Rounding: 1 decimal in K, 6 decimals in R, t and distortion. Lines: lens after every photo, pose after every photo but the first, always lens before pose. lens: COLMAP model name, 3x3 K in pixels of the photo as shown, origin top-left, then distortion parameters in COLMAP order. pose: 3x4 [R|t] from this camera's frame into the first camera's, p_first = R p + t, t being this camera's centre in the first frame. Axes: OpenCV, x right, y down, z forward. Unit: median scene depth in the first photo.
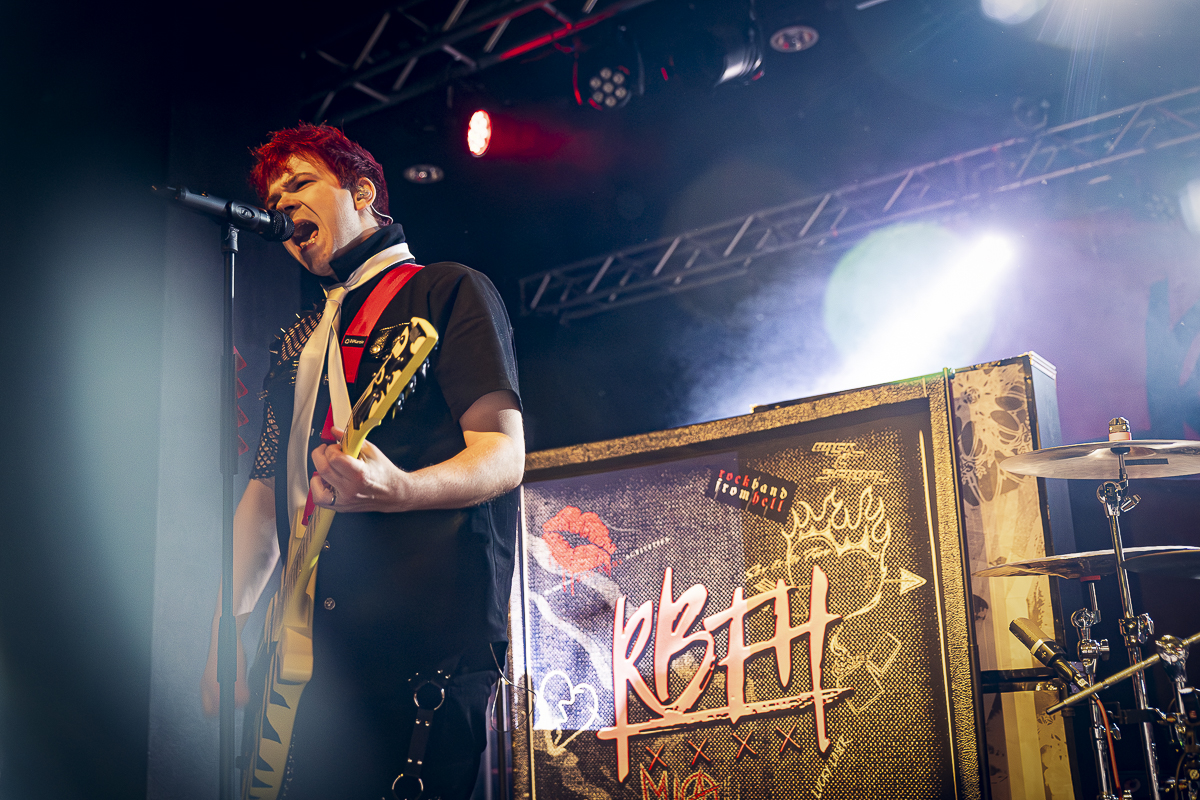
lens RADIAL K [[1322.0, 0, 586.0], [0, 1322.0, 373.8], [0, 0, 1]] dist [-0.026963, 0.000000]
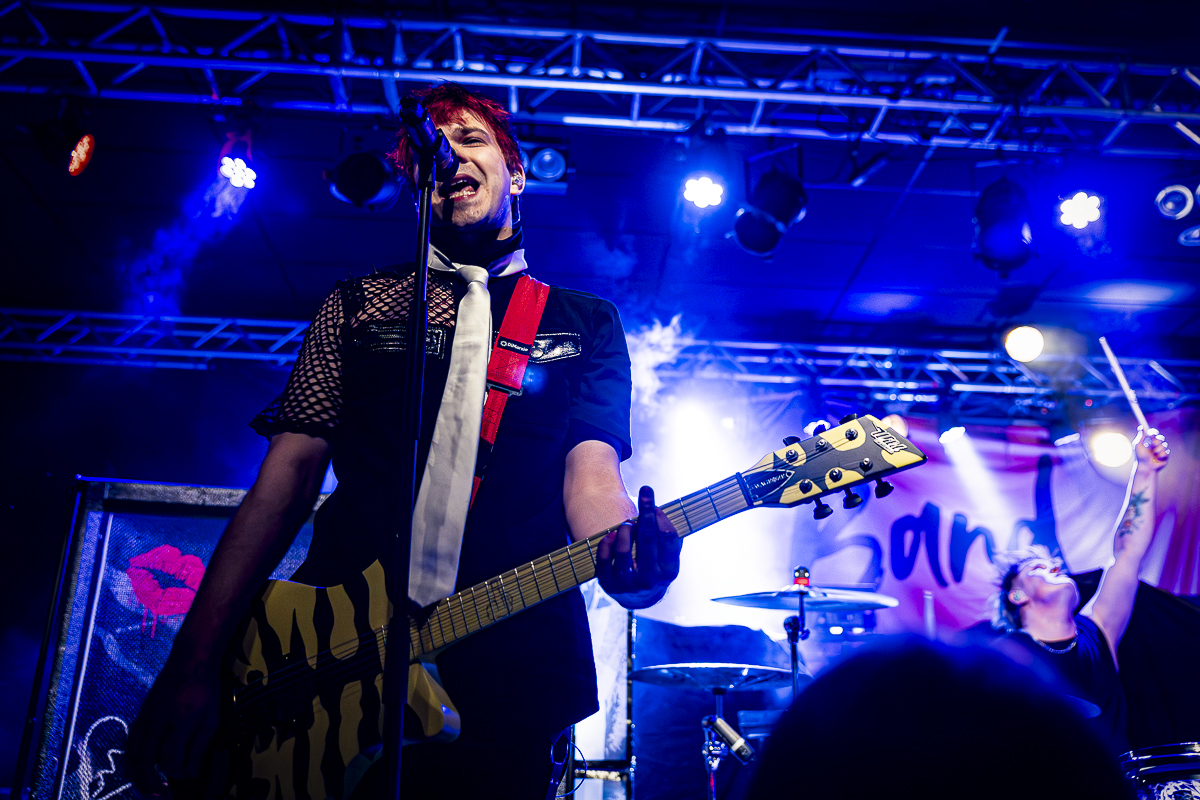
lens RADIAL K [[1065.4, 0, 624.7], [0, 1065.4, 372.3], [0, 0, 1]] dist [-0.033685, 0.024449]
pose [[0.765703, 0.292642, 0.572765, -0.274995], [-0.217017, 0.955827, -0.198239, 0.069464], [-0.605478, 0.027493, 0.795387, 0.200784]]
